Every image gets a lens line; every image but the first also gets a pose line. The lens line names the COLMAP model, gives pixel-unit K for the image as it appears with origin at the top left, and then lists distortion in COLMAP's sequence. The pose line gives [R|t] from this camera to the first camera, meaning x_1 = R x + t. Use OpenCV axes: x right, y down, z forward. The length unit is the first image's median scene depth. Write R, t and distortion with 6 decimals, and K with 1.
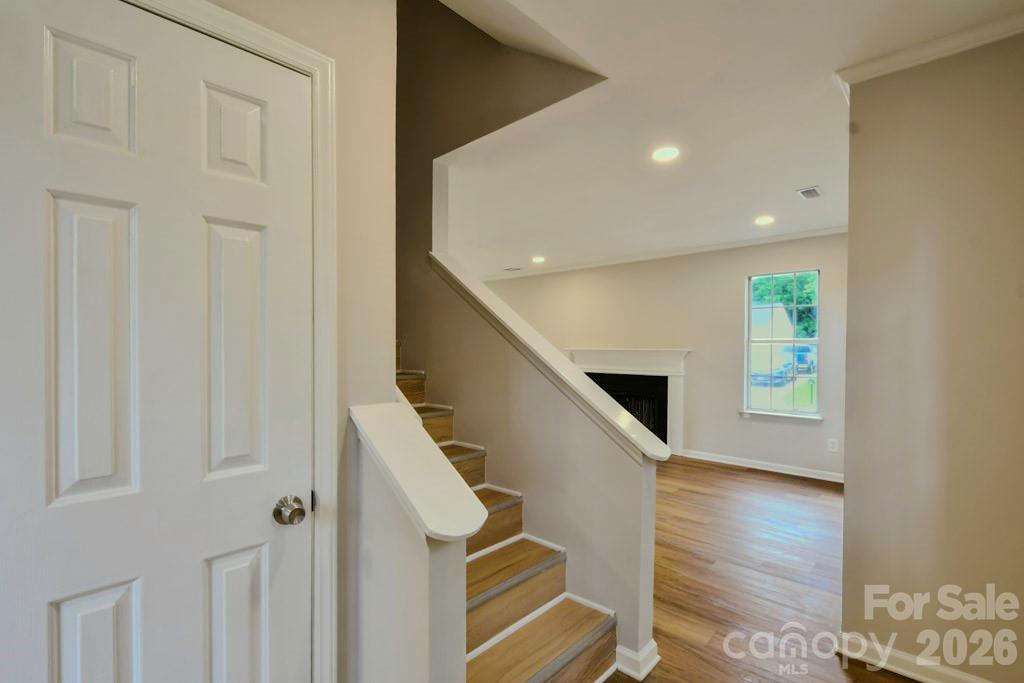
lens RADIAL K [[471.0, 0, 512.0], [0, 471.0, 341.5], [0, 0, 1]] dist [-0.000962, -0.000041]
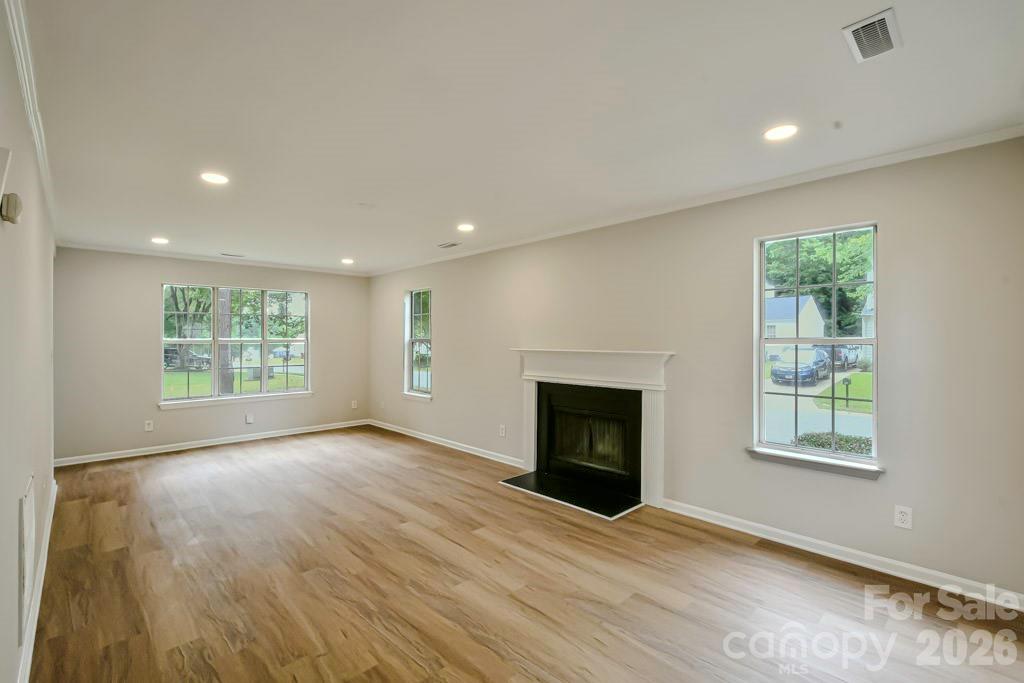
lens RADIAL K [[461.4, 0, 508.6], [0, 461.4, 334.9], [0, 0, 1]] dist [-0.009798, -0.000763]
pose [[0.997977, -0.002441, -0.063536, 0.182306], [0.002215, 0.999991, -0.003631, -0.005832], [0.063545, 0.003483, 0.997973, 0.320898]]
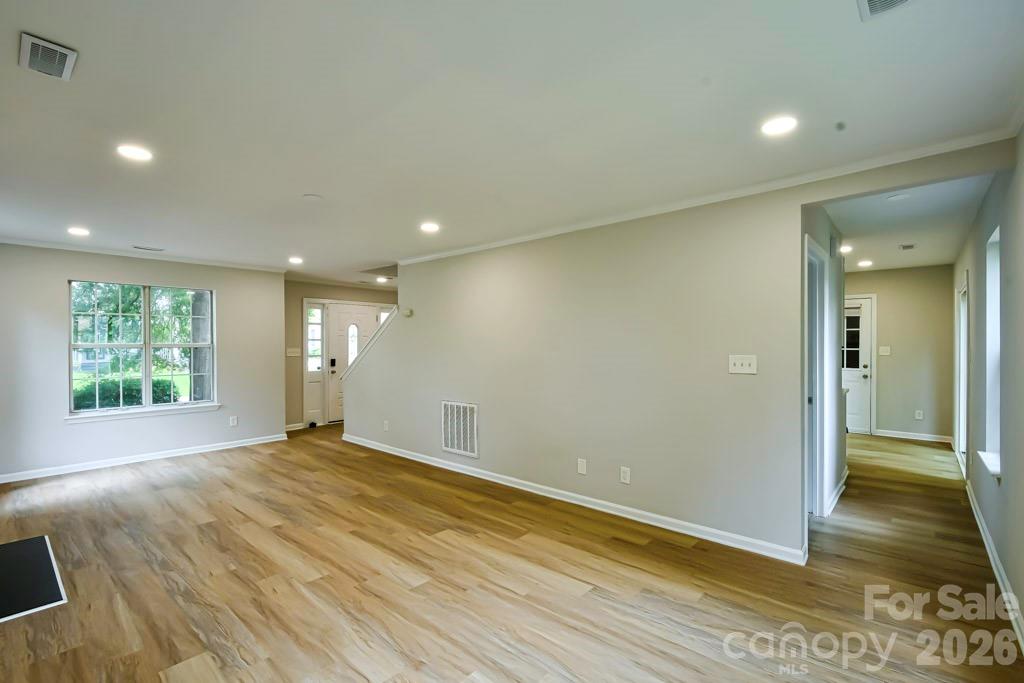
lens RADIAL K [[457.1, 0, 512.0], [0, 457.1, 341.5], [0, 0, 1]] dist [0.001989, 0.000524]
pose [[-0.999501, 0.002233, -0.031516, -0.296447], [0.002487, 0.999965, -0.008022, -0.000199], [0.031497, -0.008096, -0.999471, 1.560603]]
